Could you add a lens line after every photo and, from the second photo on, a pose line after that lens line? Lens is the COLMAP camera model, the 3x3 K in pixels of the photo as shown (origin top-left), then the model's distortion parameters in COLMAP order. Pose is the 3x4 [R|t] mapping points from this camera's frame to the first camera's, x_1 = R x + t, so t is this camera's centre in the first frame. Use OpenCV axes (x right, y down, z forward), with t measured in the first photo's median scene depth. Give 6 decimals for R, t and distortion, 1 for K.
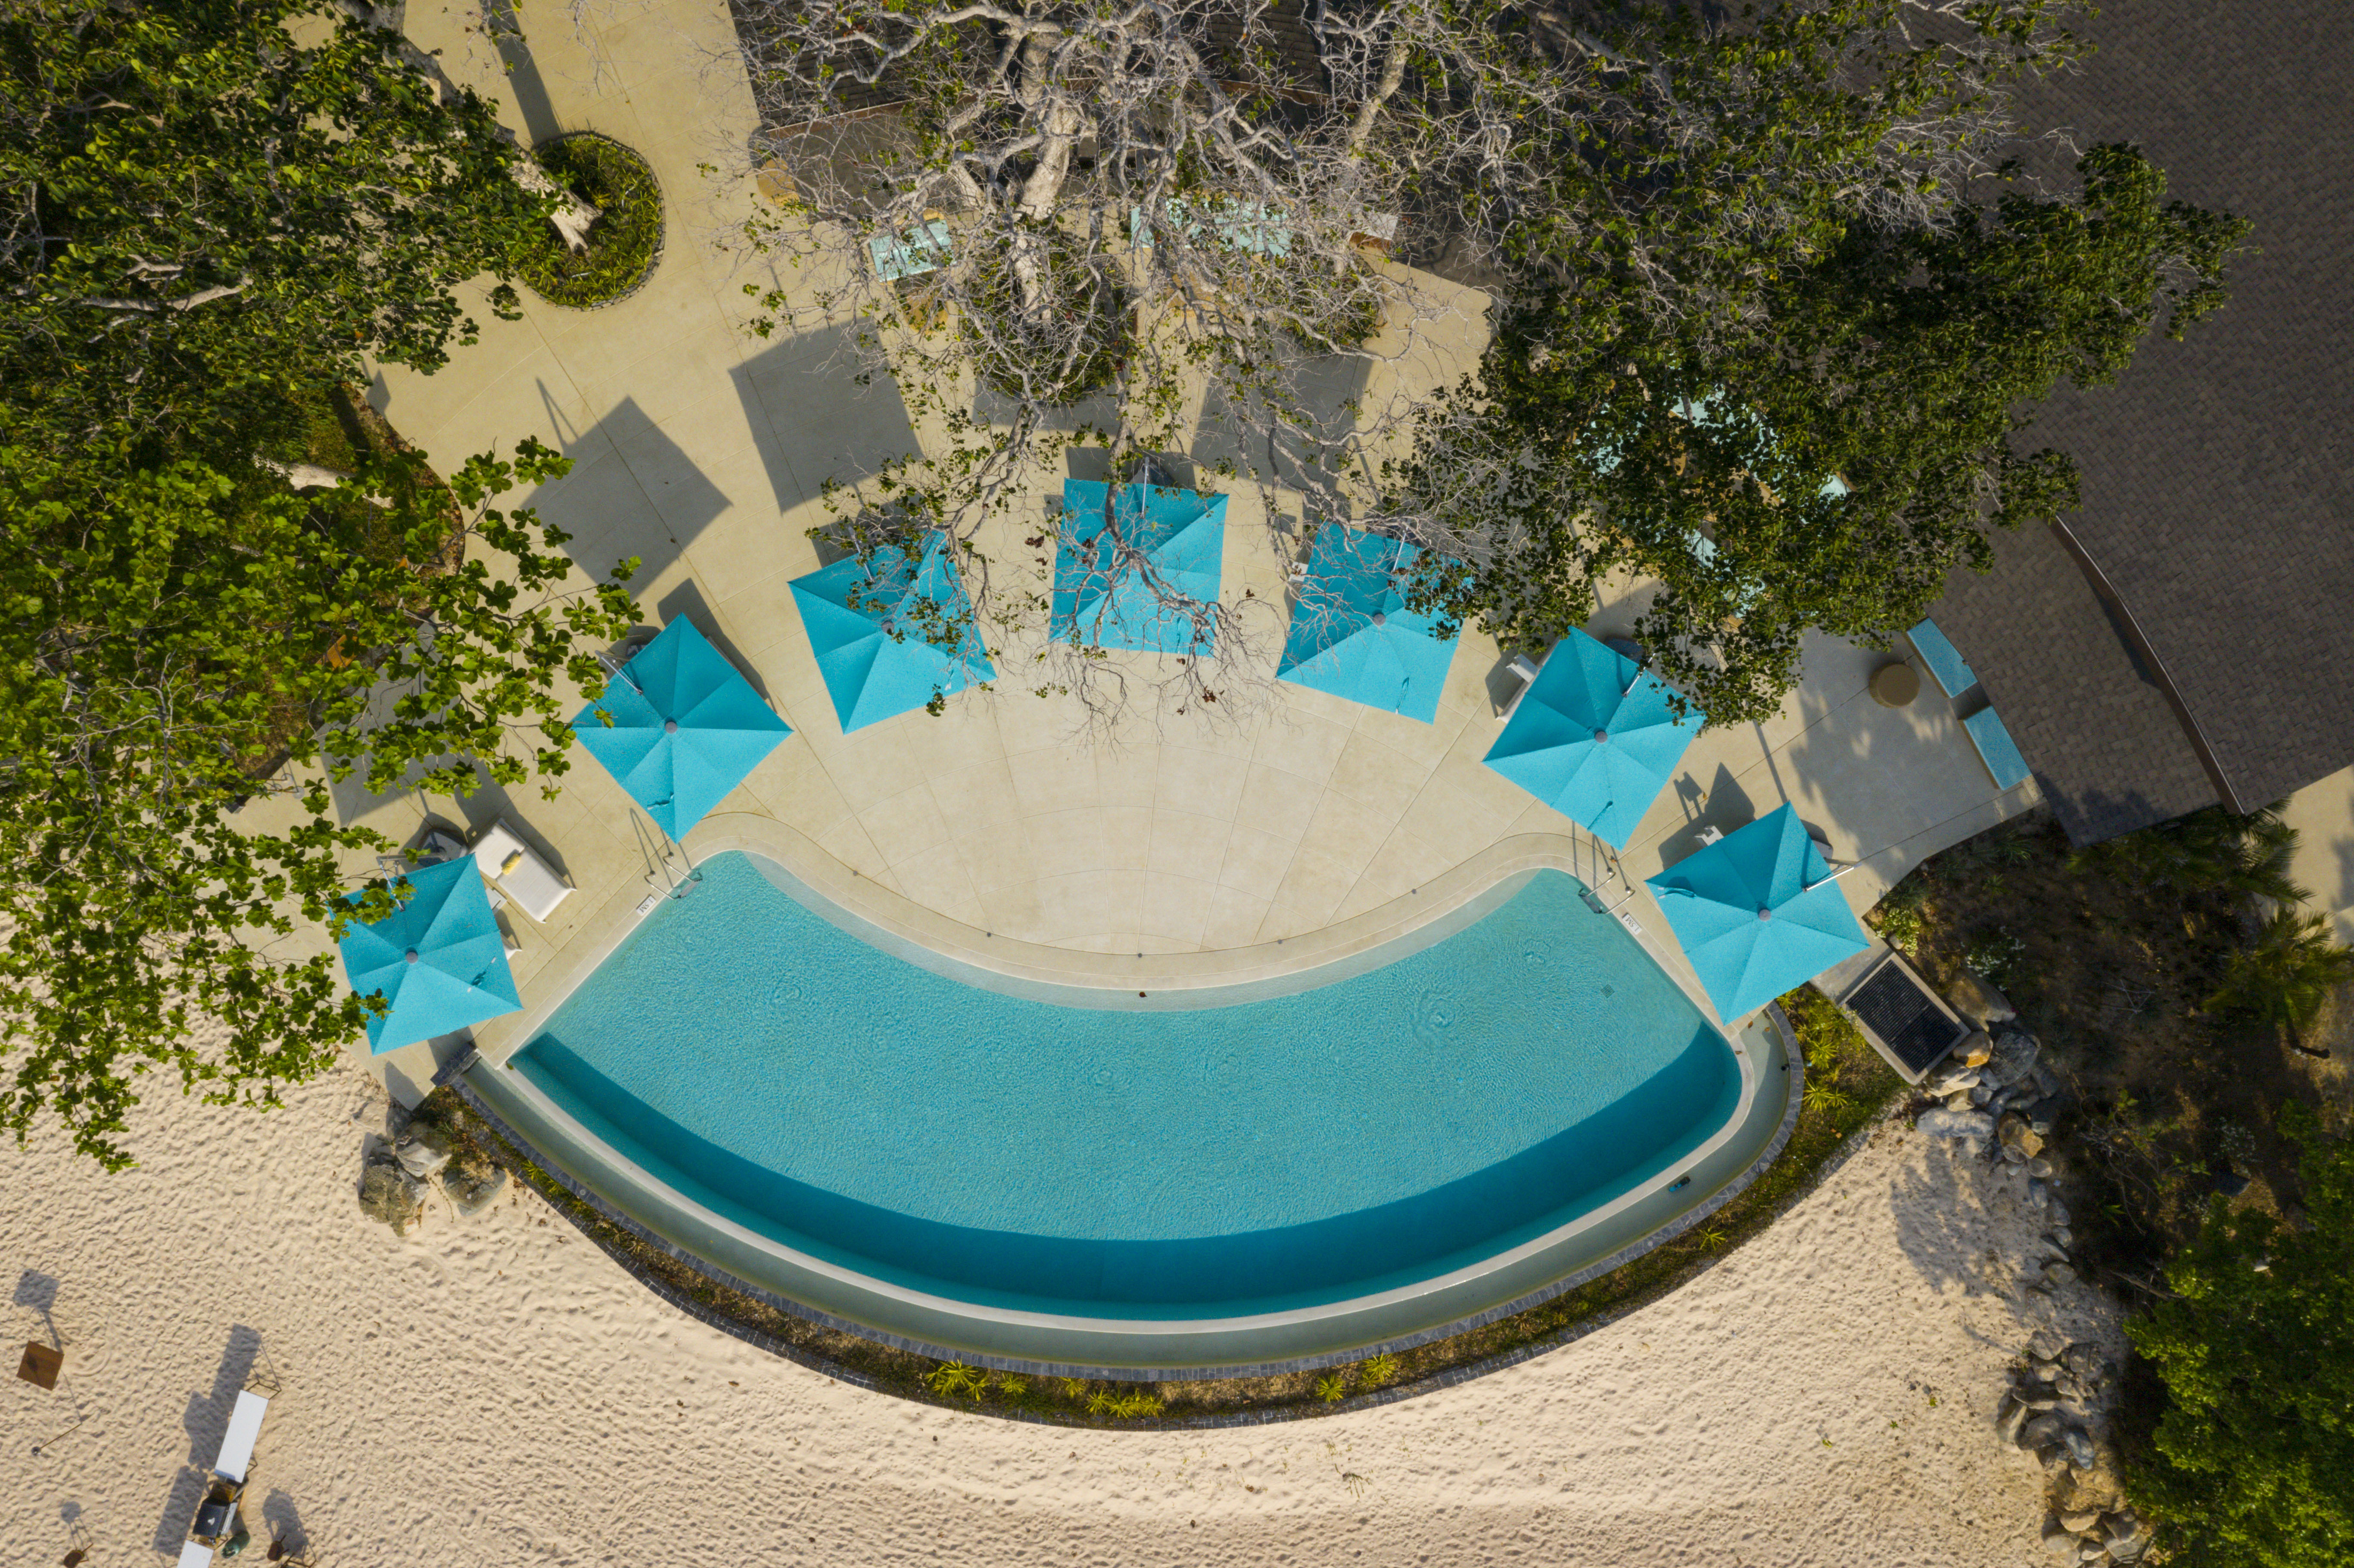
lens RADIAL K [[1909.6, 0, 1177.0], [0, 1909.6, 784.0], [0, 0, 1]] dist [0.000430, -0.000714]
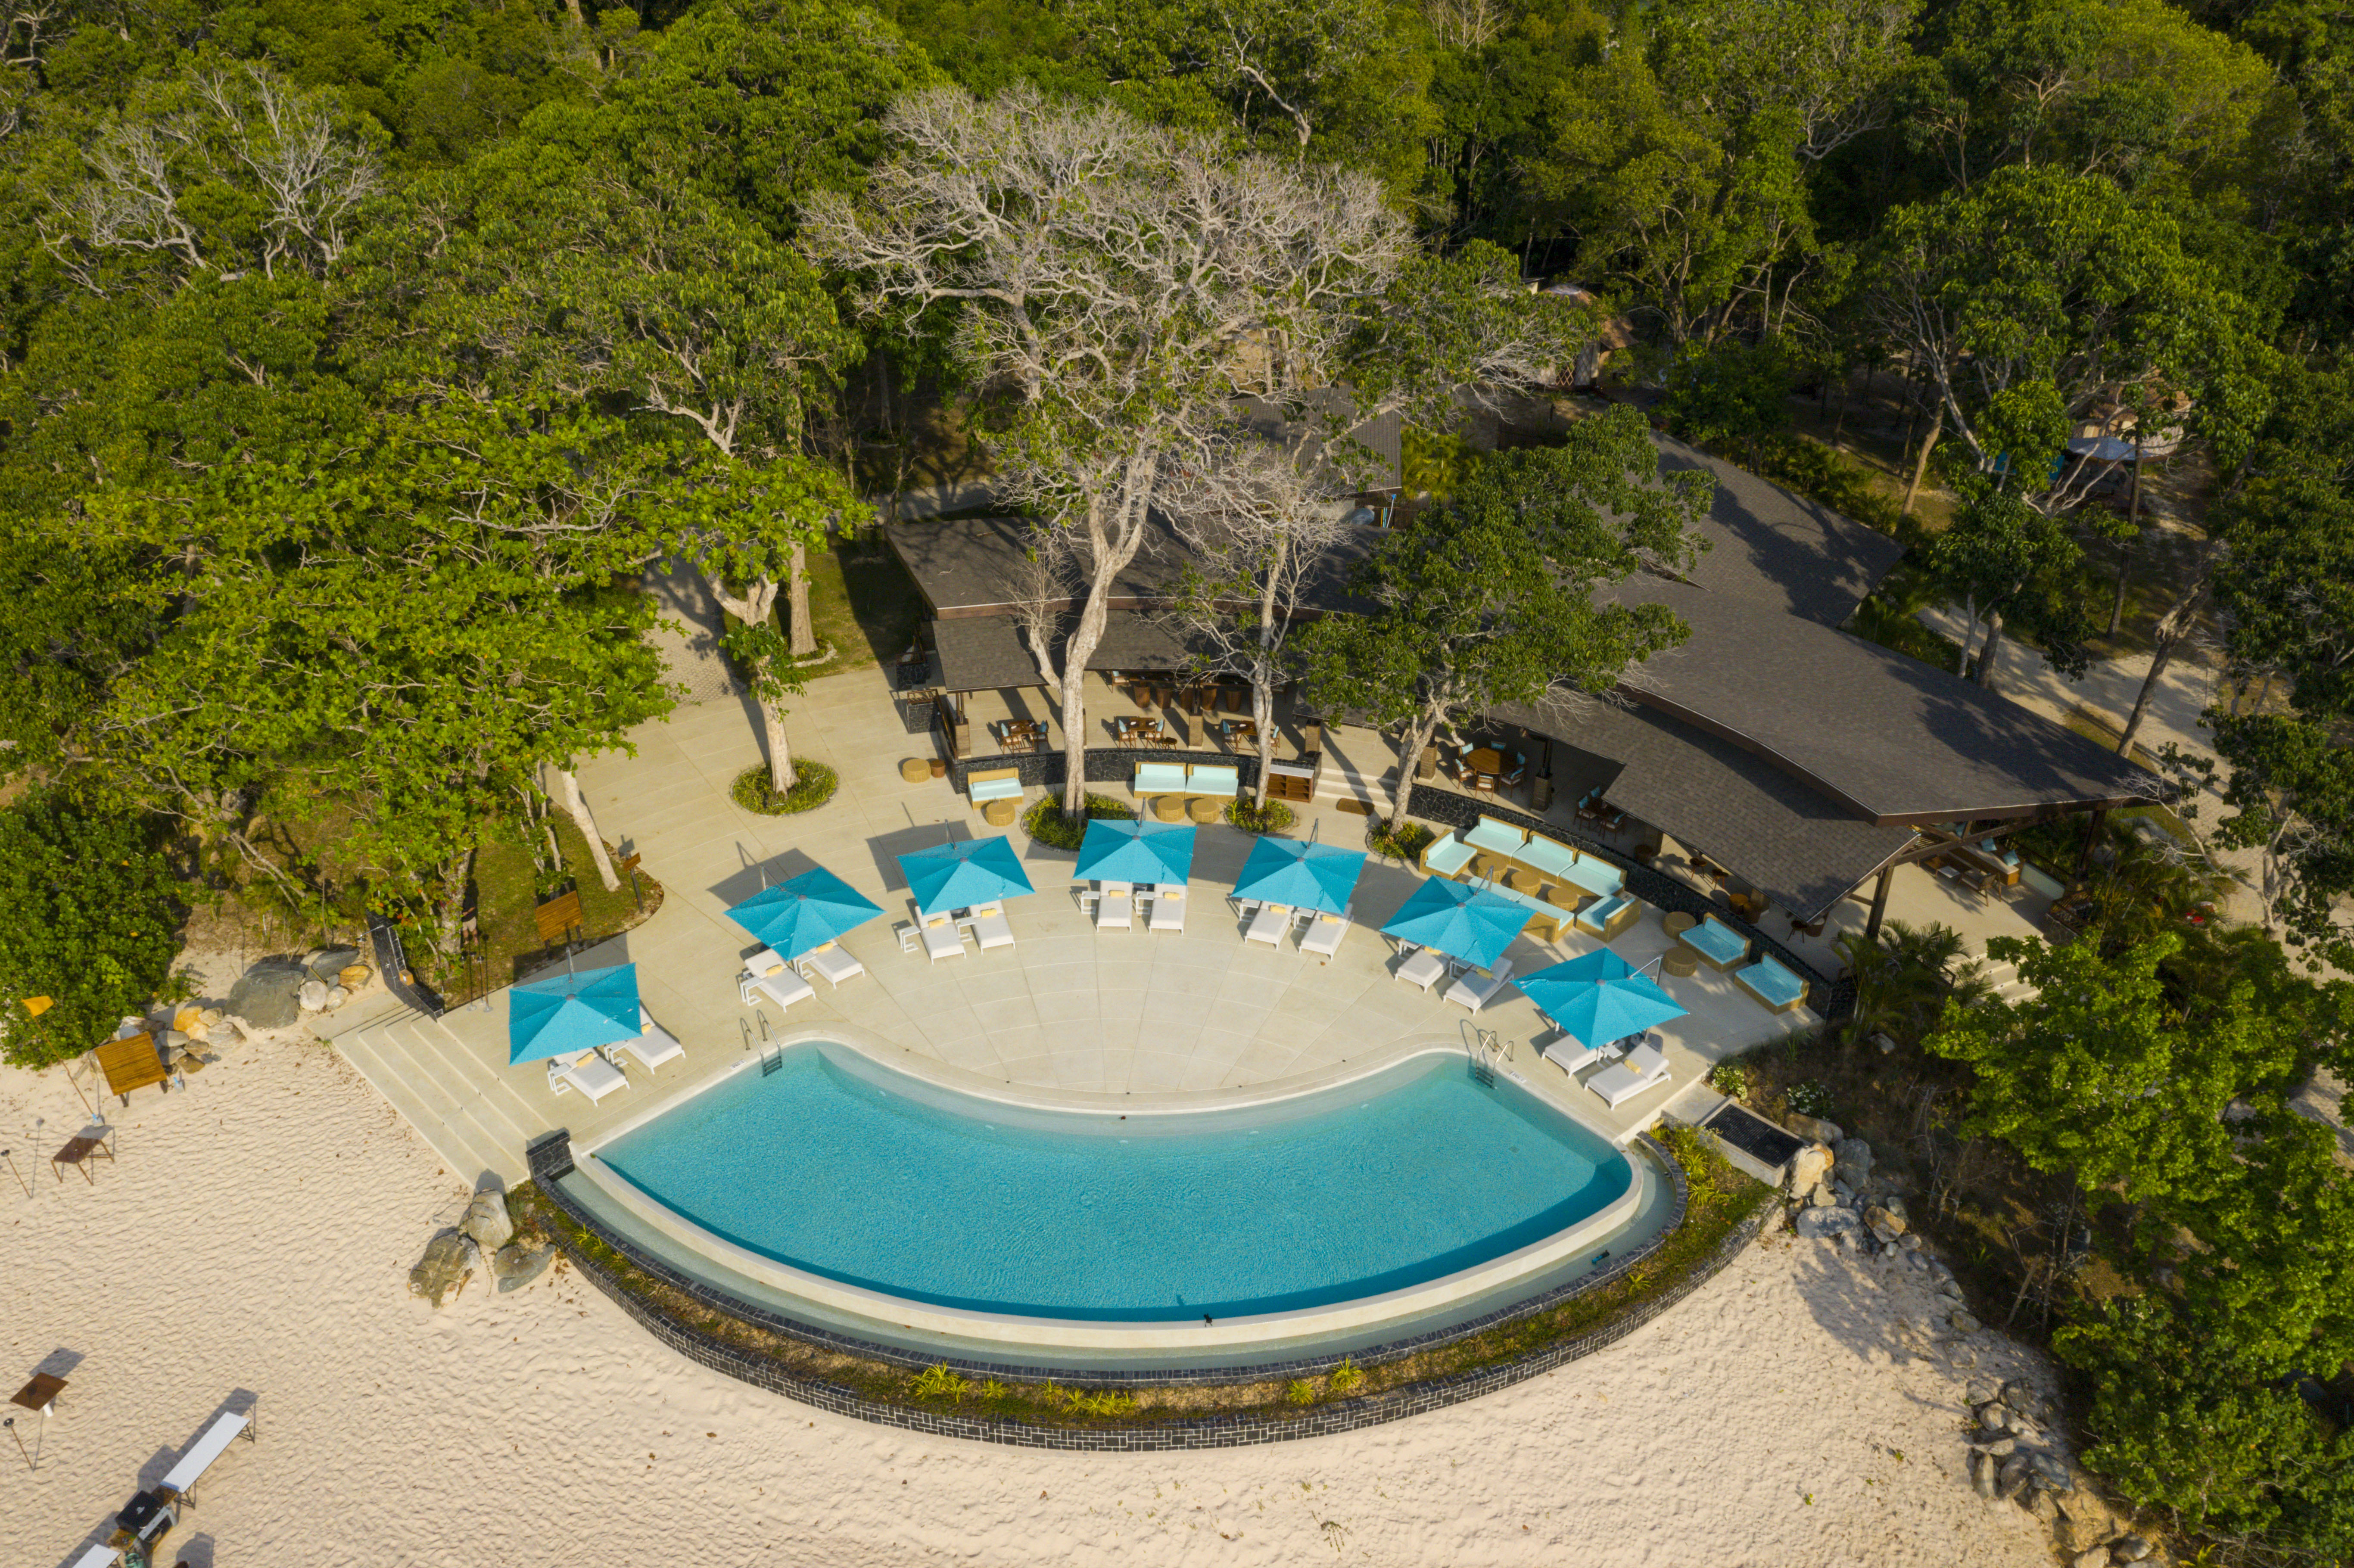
lens RADIAL K [[1867.9, 0, 1173.5], [0, 1867.9, 780.5], [0, 0, 1]] dist [0.001990, -0.004358]
pose [[0.999757, 0.021347, 0.005558, -0.001159], [-0.006079, 0.508846, -0.860836, 0.995654], [-0.021205, 0.860593, 0.508852, 0.197446]]
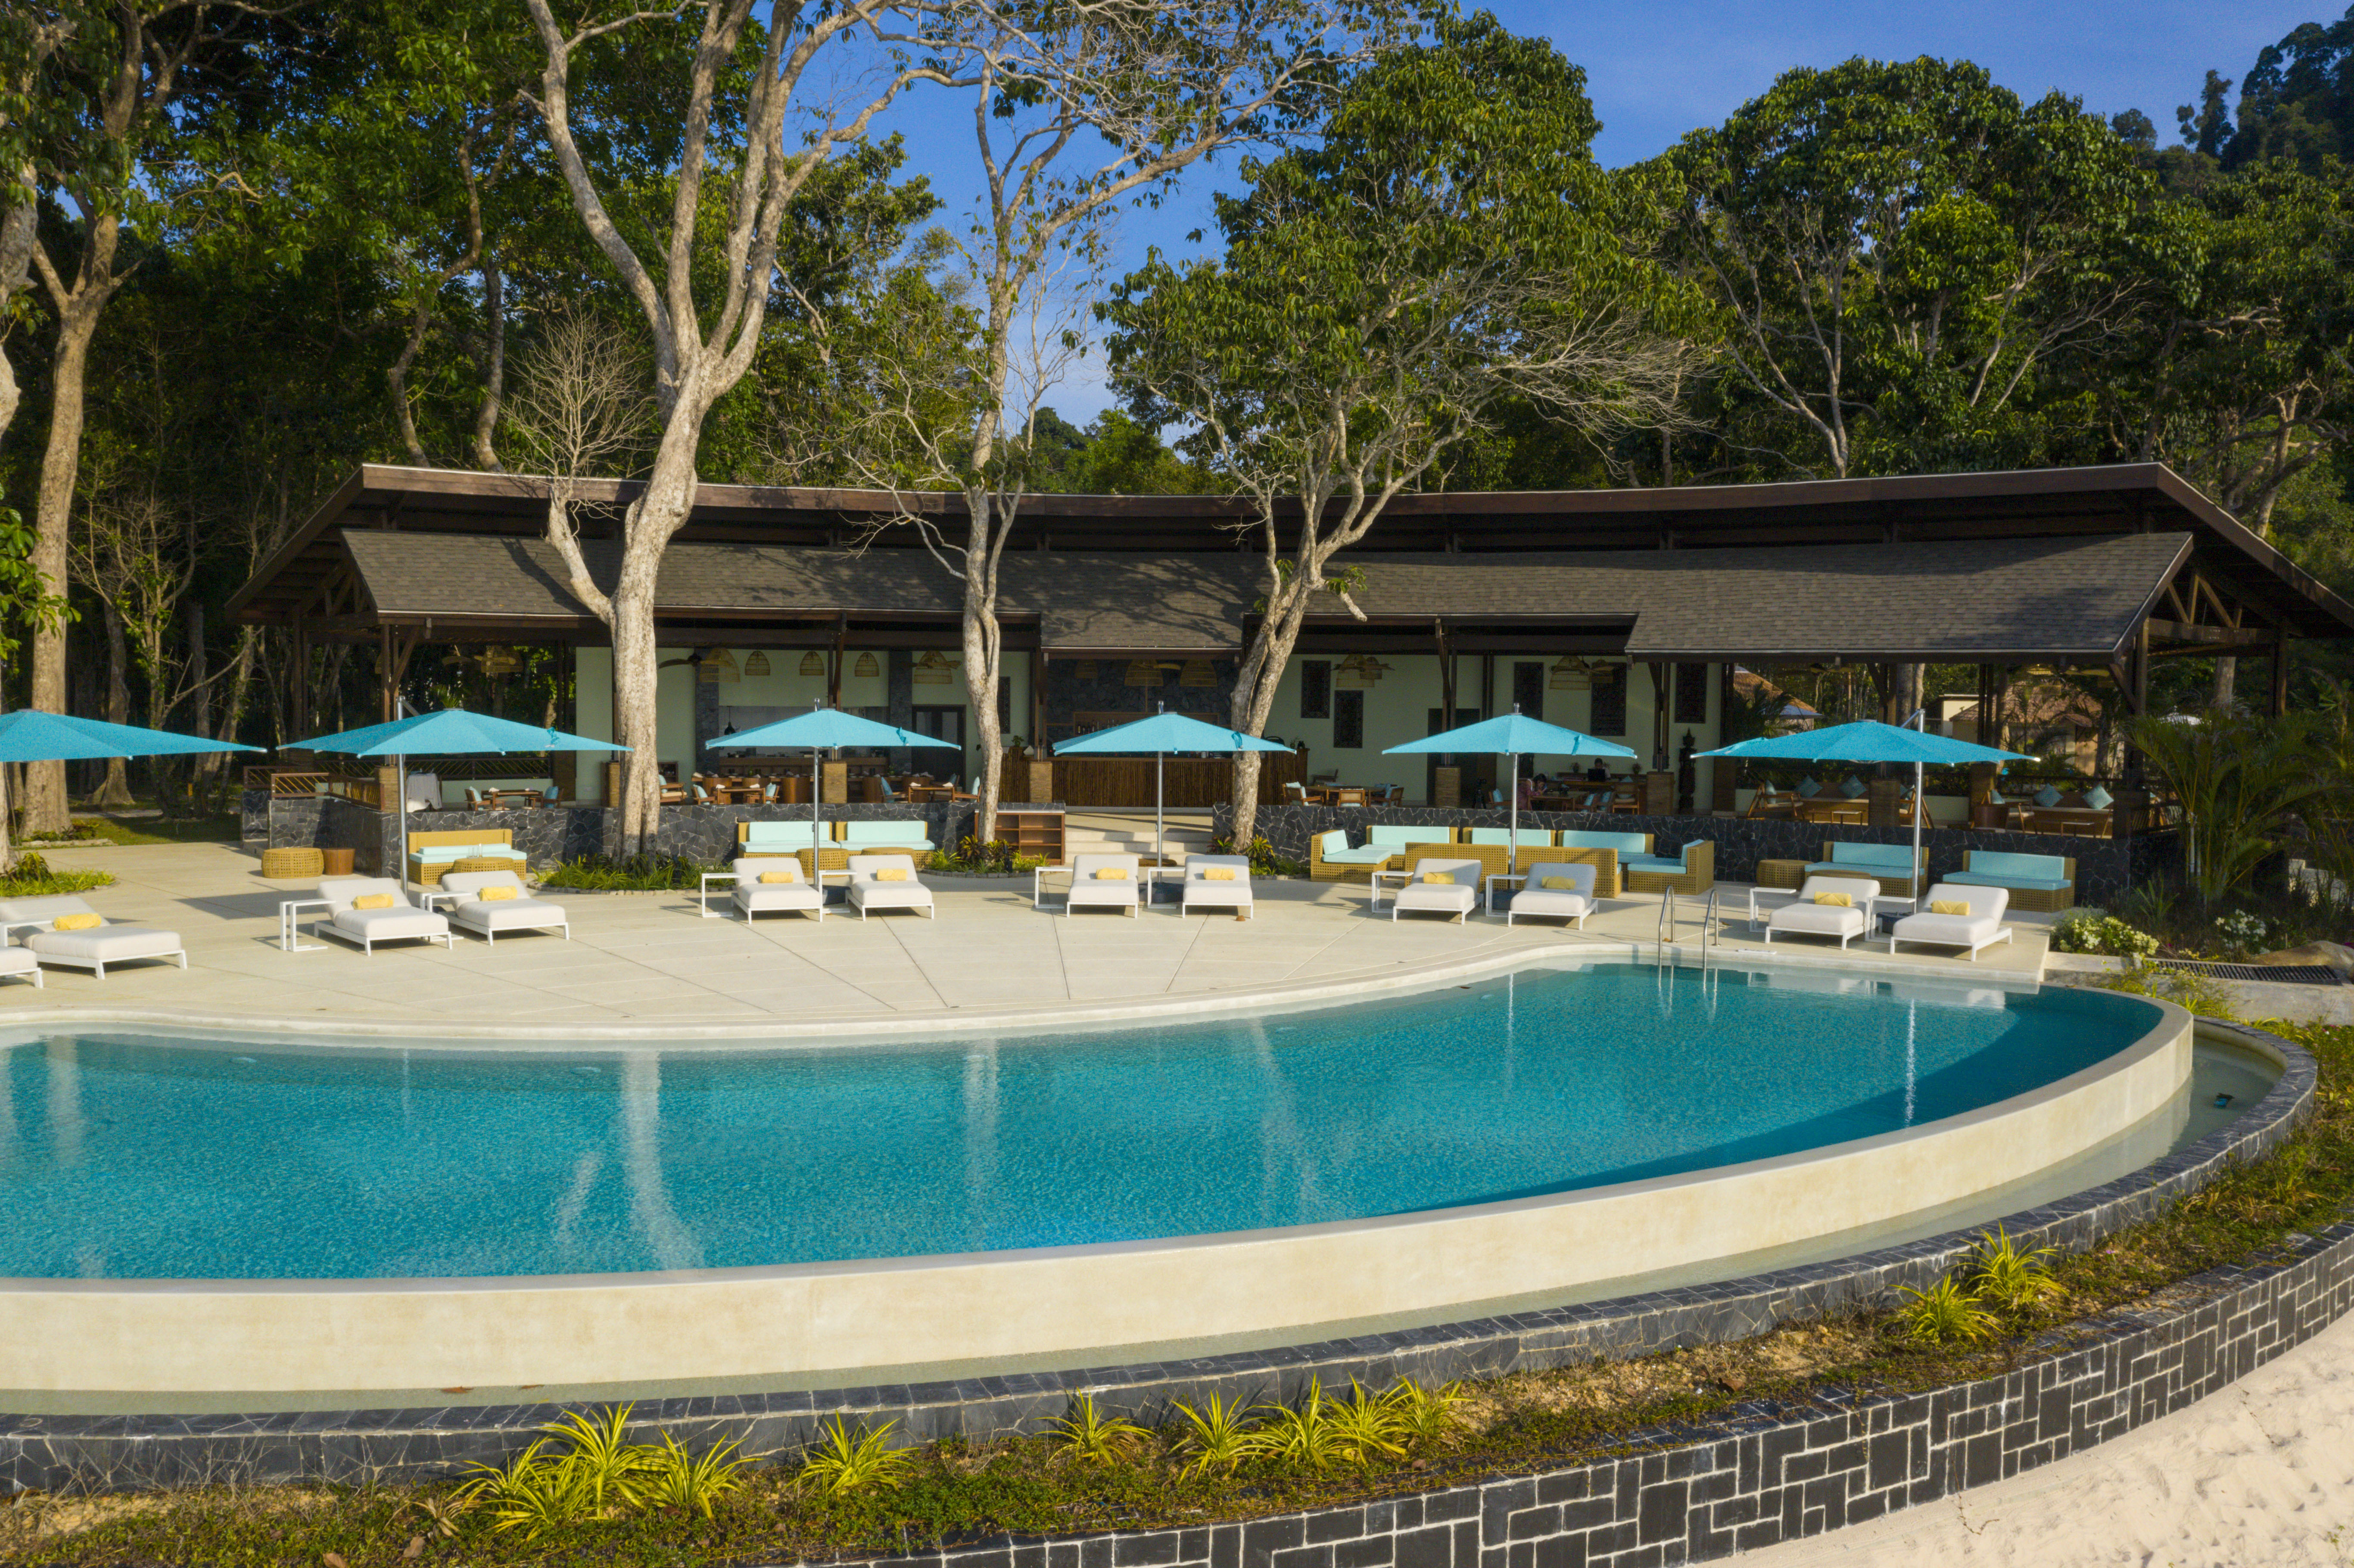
lens RADIAL K [[1871.5, 0, 1173.3], [0, 1871.5, 782.4], [0, 0, 1]] dist [-0.011902, -0.006118]
pose [[0.938412, 0.008495, 0.345414, -0.126339], [0.344678, 0.046675, -0.937560, 0.527488], [-0.024086, 0.998874, 0.040872, 0.889057]]
